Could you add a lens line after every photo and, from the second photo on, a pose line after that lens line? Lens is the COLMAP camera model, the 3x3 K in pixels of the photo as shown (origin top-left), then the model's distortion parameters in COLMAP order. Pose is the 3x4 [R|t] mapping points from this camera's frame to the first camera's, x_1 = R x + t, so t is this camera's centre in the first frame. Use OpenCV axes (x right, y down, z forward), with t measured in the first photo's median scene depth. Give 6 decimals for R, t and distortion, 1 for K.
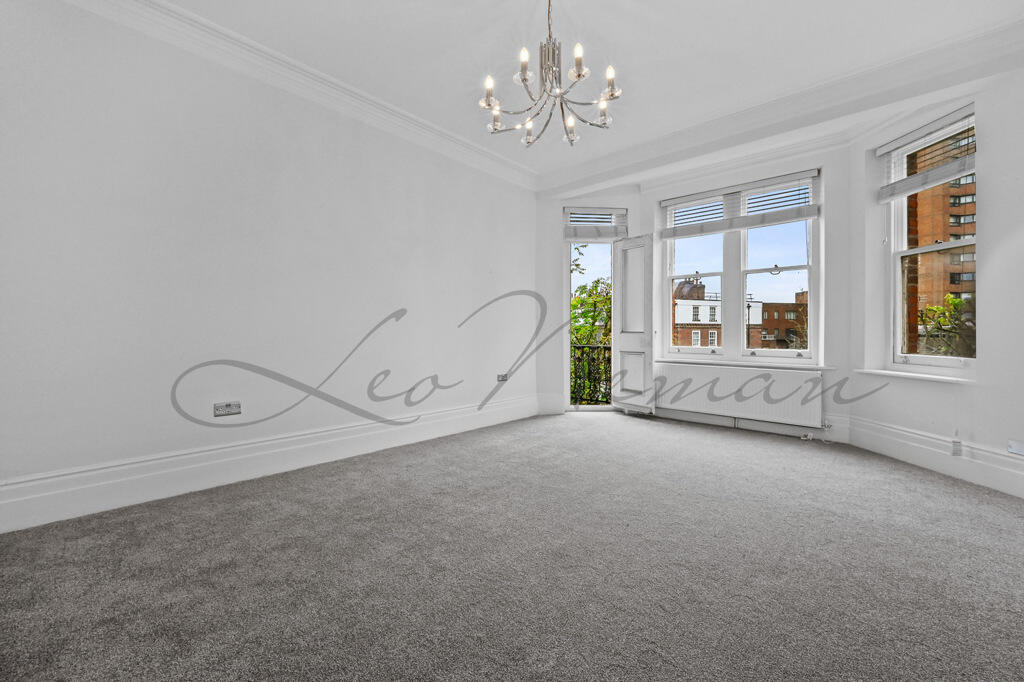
lens RADIAL K [[413.6, 0, 512.0], [0, 413.6, 341.0], [0, 0, 1]] dist [0.000920, 0.000242]
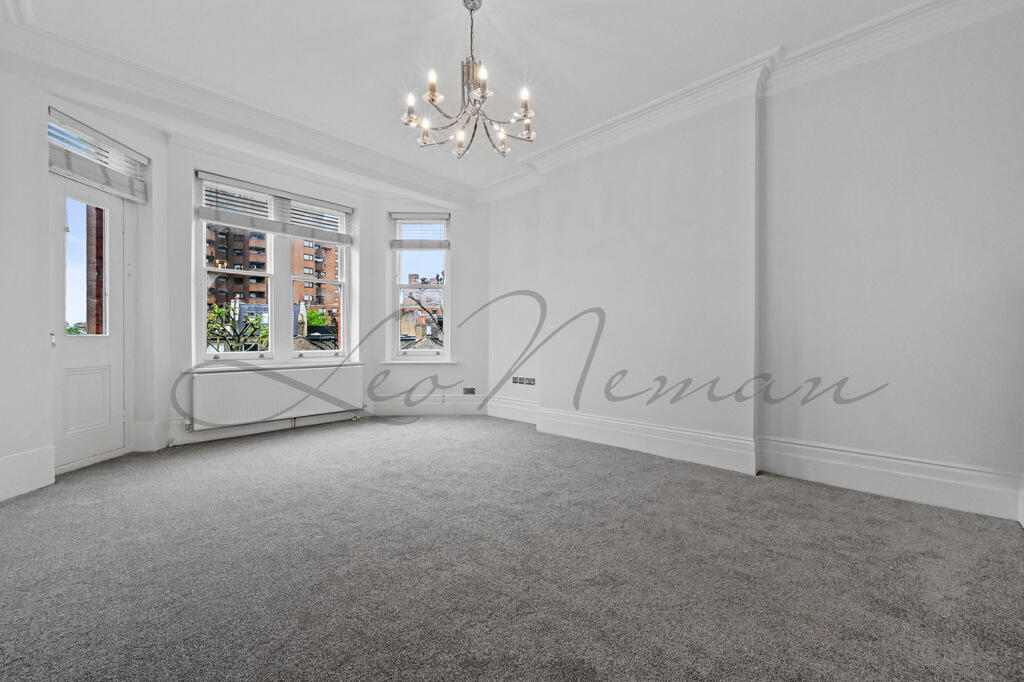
lens RADIAL K [[418.1, 0, 512.0], [0, 418.1, 341.0], [0, 0, 1]] dist [-0.000307, -0.000107]
pose [[0.023037, 0.003860, 0.999727, -0.544261], [0.022066, 0.999747, -0.004369, 0.012373], [-0.999491, 0.022160, 0.022946, 0.481204]]
